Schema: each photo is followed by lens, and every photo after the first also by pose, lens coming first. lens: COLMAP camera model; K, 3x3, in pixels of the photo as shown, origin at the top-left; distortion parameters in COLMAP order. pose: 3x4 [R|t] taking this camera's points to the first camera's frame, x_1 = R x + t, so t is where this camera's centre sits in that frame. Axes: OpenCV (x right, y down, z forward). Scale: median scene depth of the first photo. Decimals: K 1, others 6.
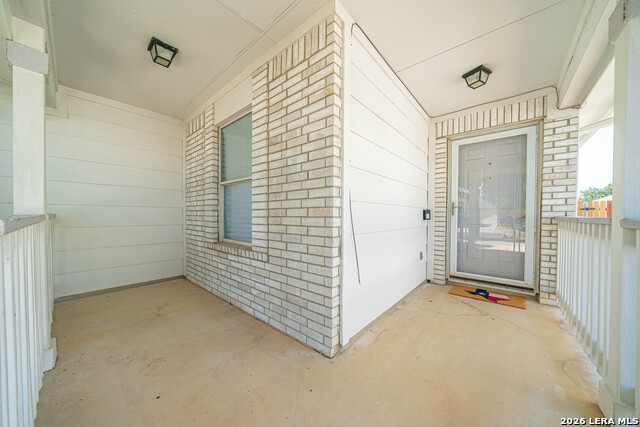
lens RADIAL K [[219.2, 0, 320.2], [0, 219.2, 218.4], [0, 0, 1]] dist [-0.002788, -0.000088]
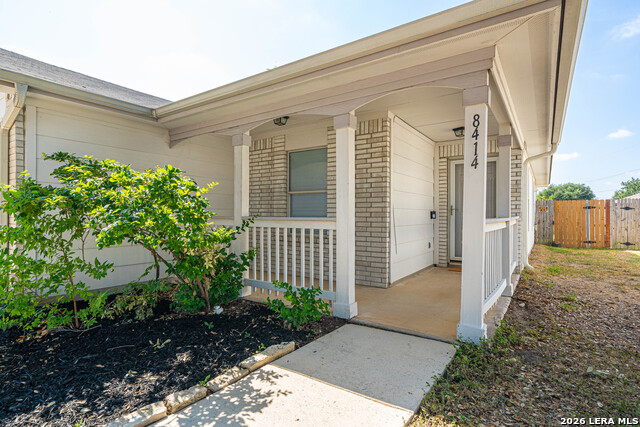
lens RADIAL K [[329.8, 0, 319.9], [0, 329.8, 211.8], [0, 0, 1]] dist [-0.001644, -0.000509]
pose [[0.994034, -0.001694, 0.109053, -0.798094], [0.003779, 0.999814, -0.018916, -0.000306], [-0.109001, 0.019216, 0.993856, -1.754537]]
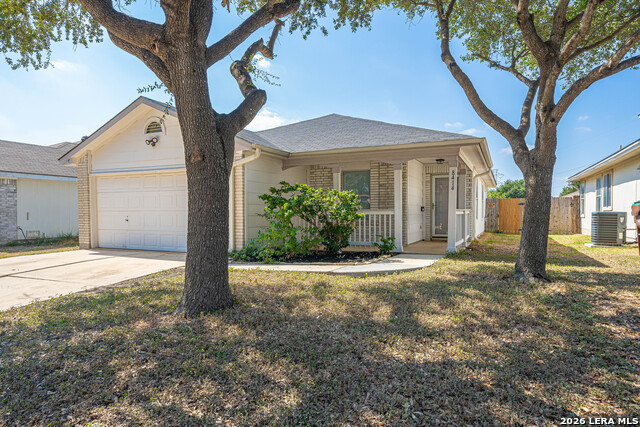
lens RADIAL K [[392.4, 0, 320.0], [0, 392.4, 215.7], [0, 0, 1]] dist [0.002647, 0.000333]
pose [[0.963987, -0.008558, 0.265811, -2.920231], [0.008741, 0.999962, 0.000495, 0.077358], [-0.265805, 0.001846, 0.964025, -4.742396]]
